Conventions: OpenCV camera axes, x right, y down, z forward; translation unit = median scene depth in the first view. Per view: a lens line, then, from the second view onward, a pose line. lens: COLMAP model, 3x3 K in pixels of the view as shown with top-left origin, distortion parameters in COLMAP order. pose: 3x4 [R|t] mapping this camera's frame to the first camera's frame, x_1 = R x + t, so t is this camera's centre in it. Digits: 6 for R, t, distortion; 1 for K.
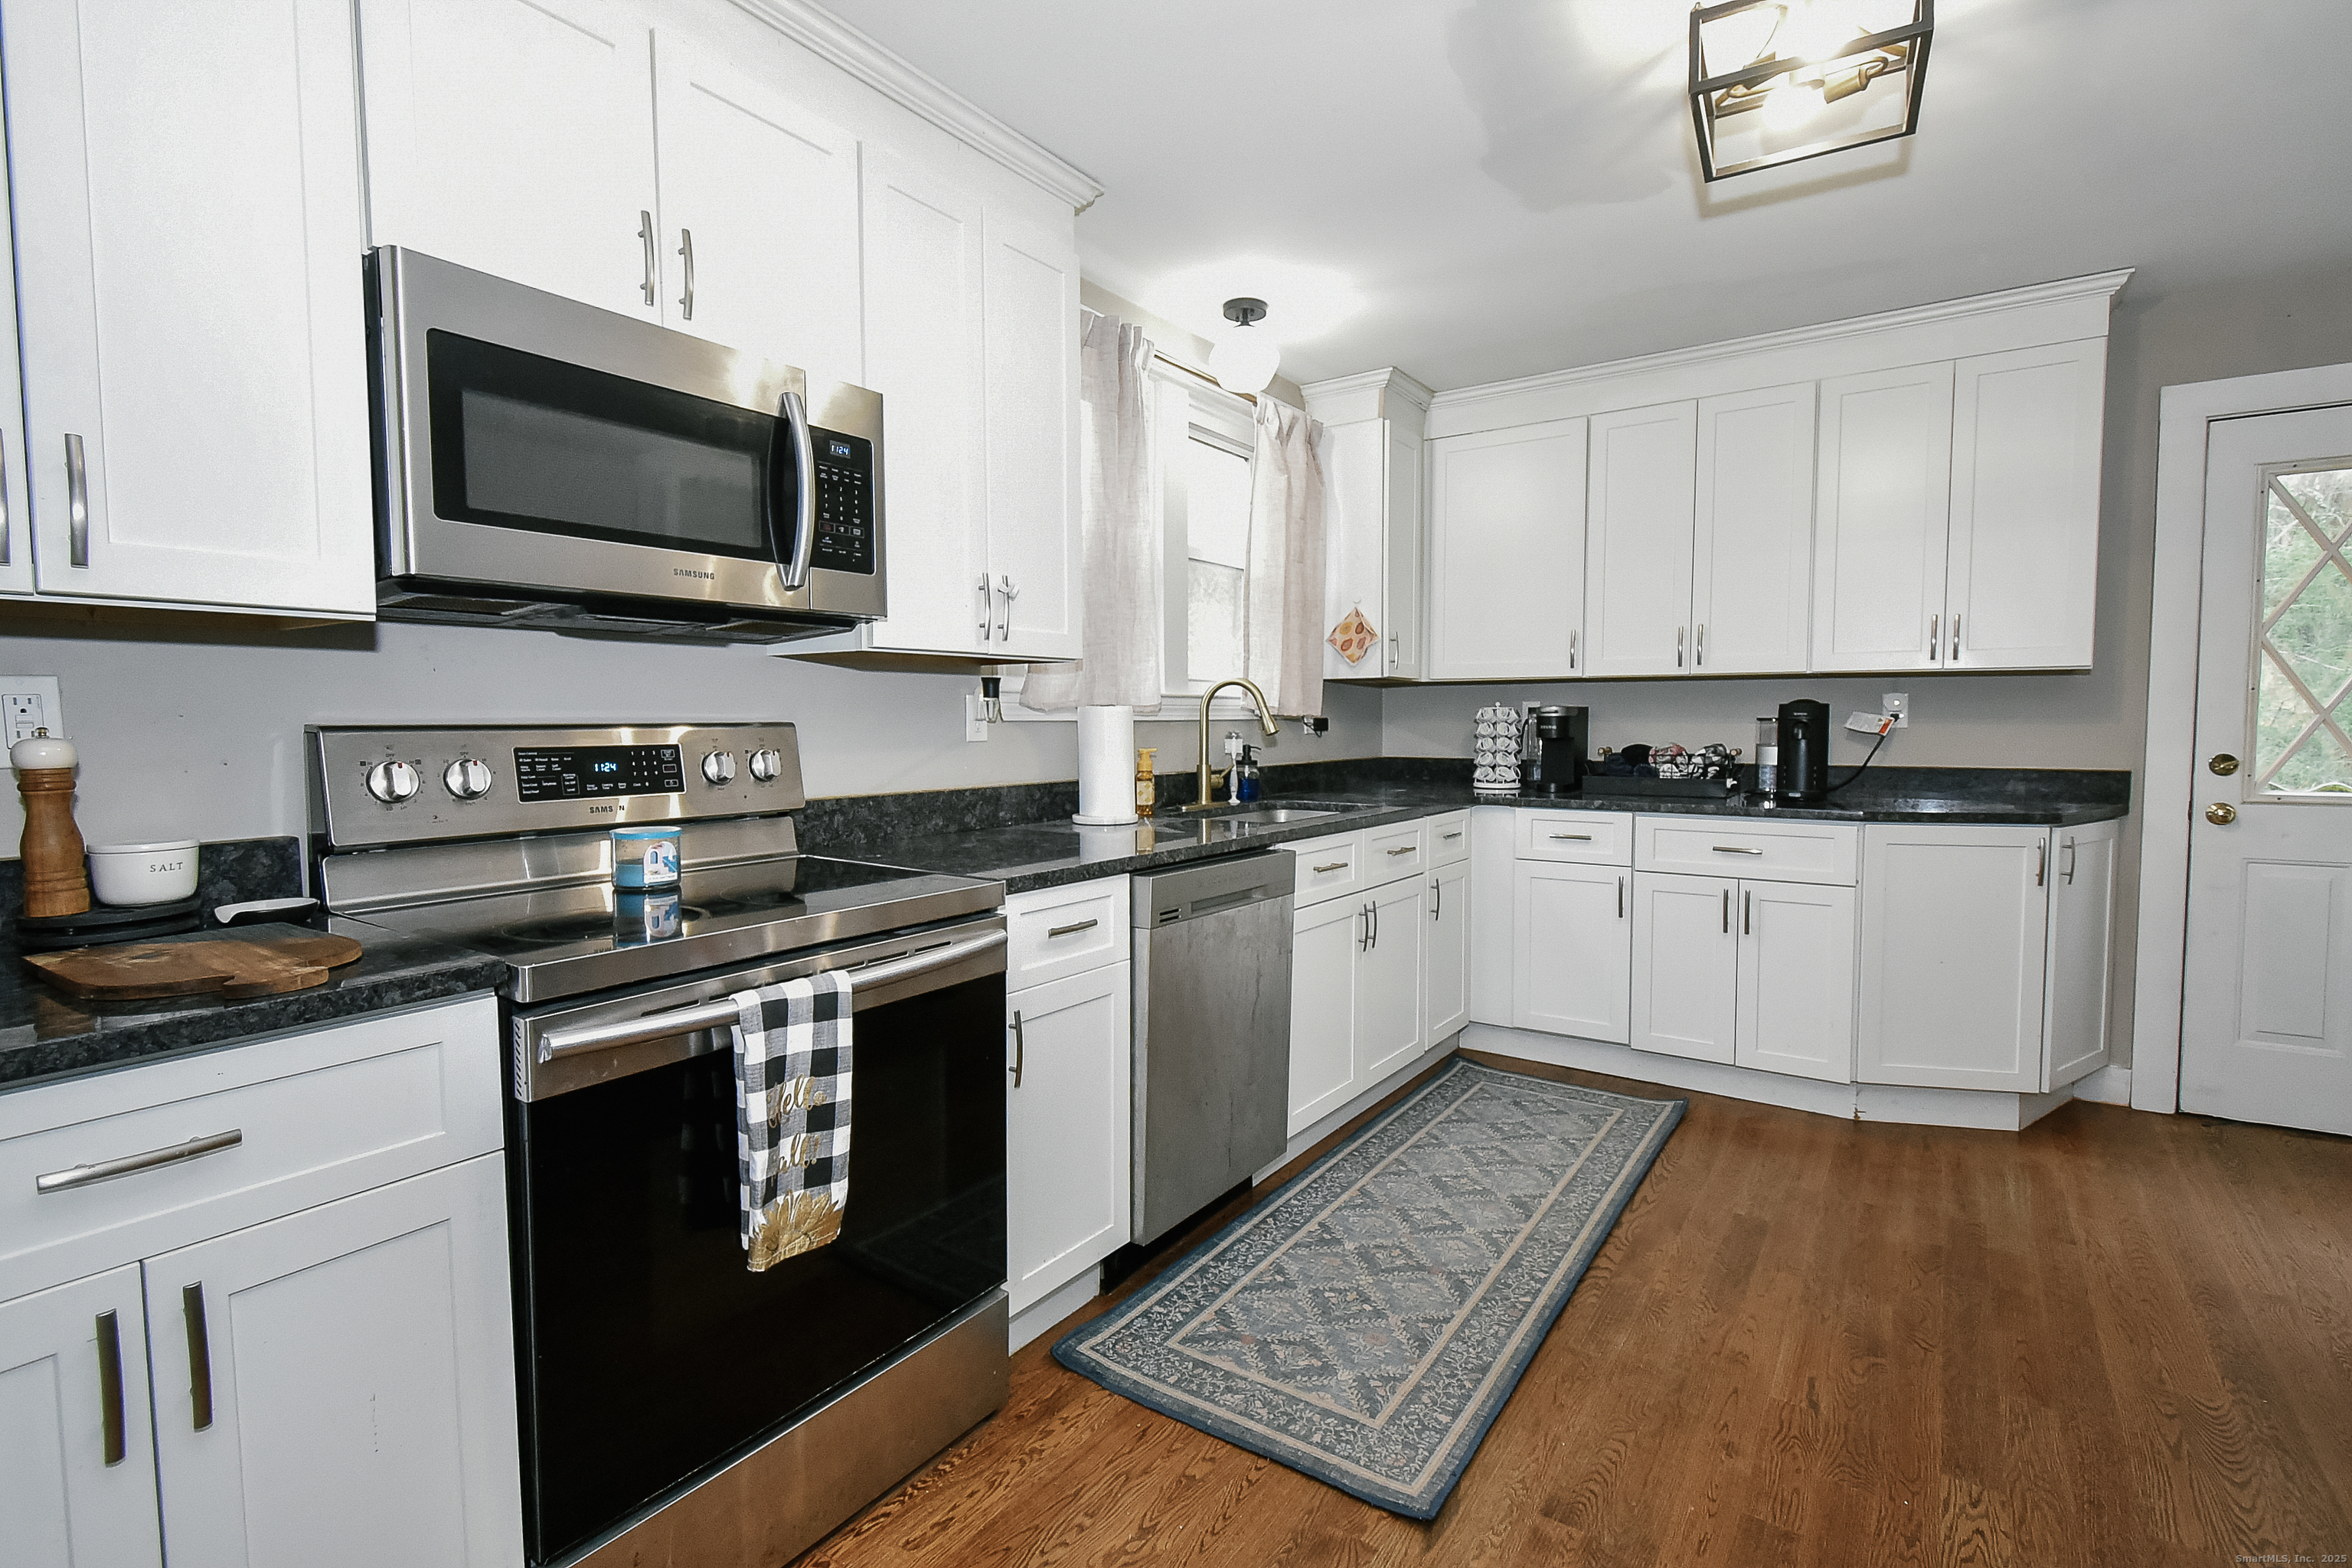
lens RADIAL K [[1056.4, 0, 1178.6], [0, 1056.4, 785.9], [0, 0, 1]] dist [-0.001422, -0.003477]
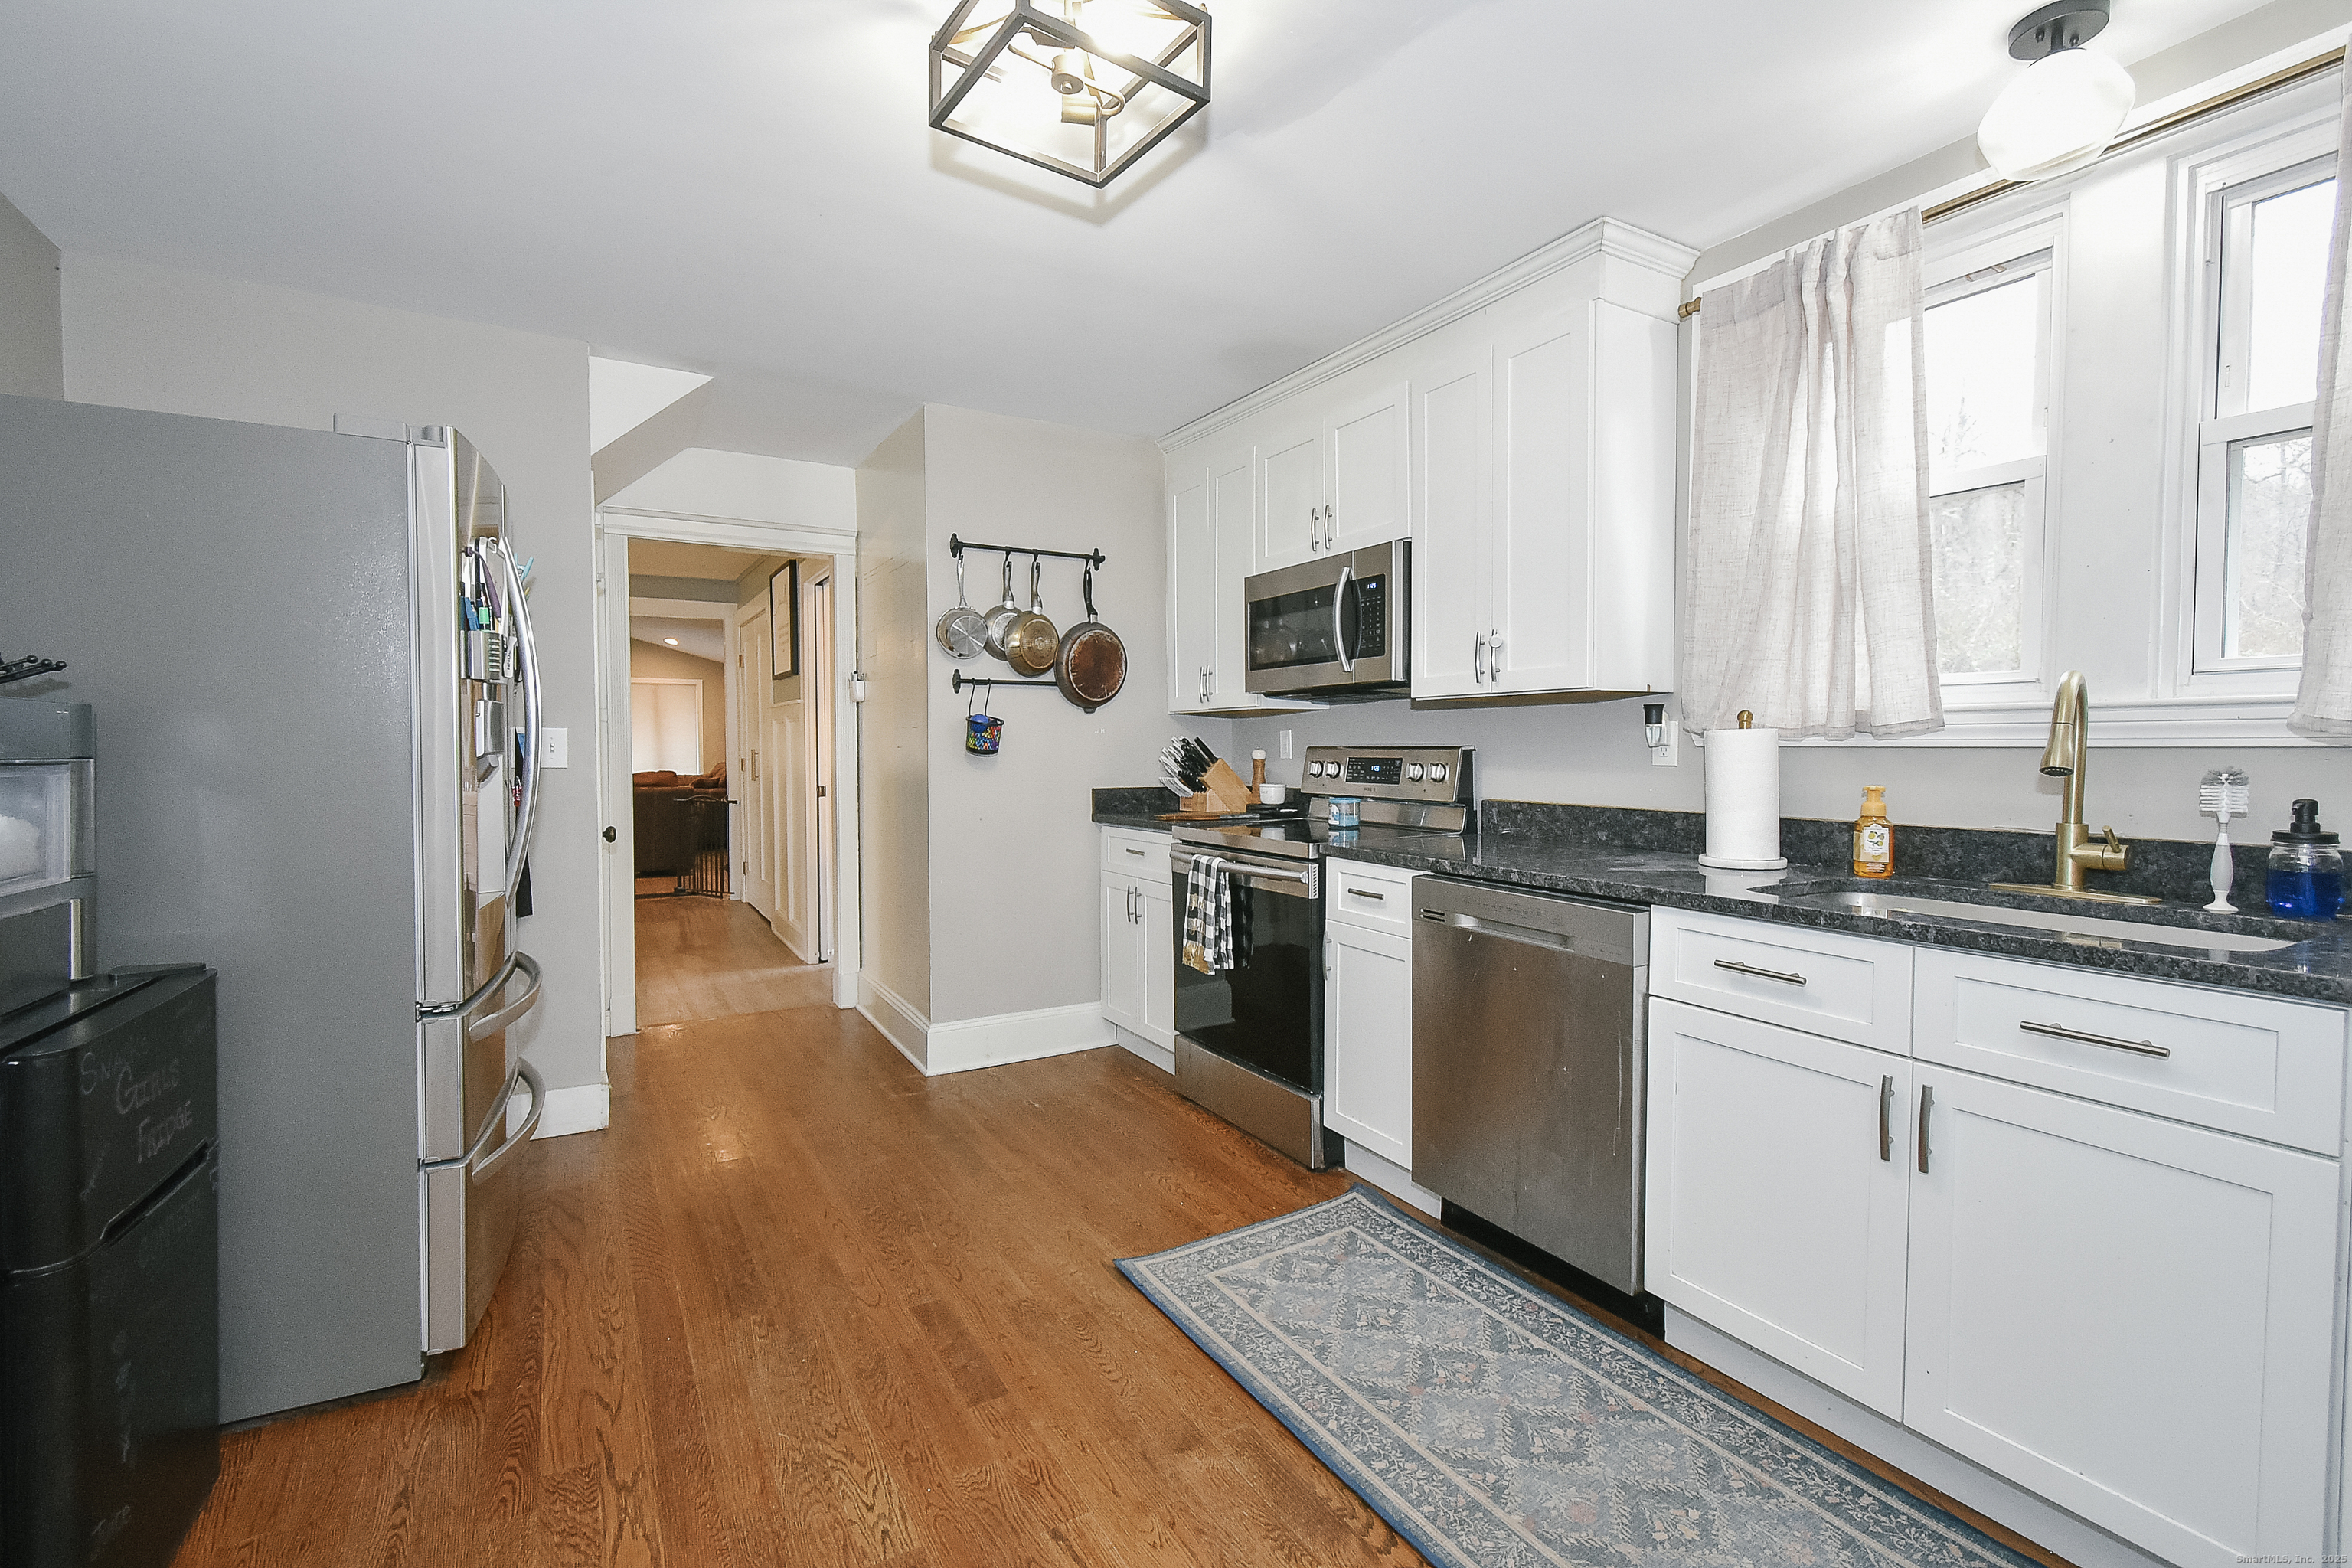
lens RADIAL K [[1056.4, 0, 1195.3], [0, 1056.4, 779.7], [0, 0, 1]] dist [-0.001422, -0.003477]
pose [[-0.398134, 0.035016, -0.916659, 1.050122], [-0.054750, 0.996583, 0.061849, -0.075163], [0.915692, 0.074811, -0.394856, 1.103813]]
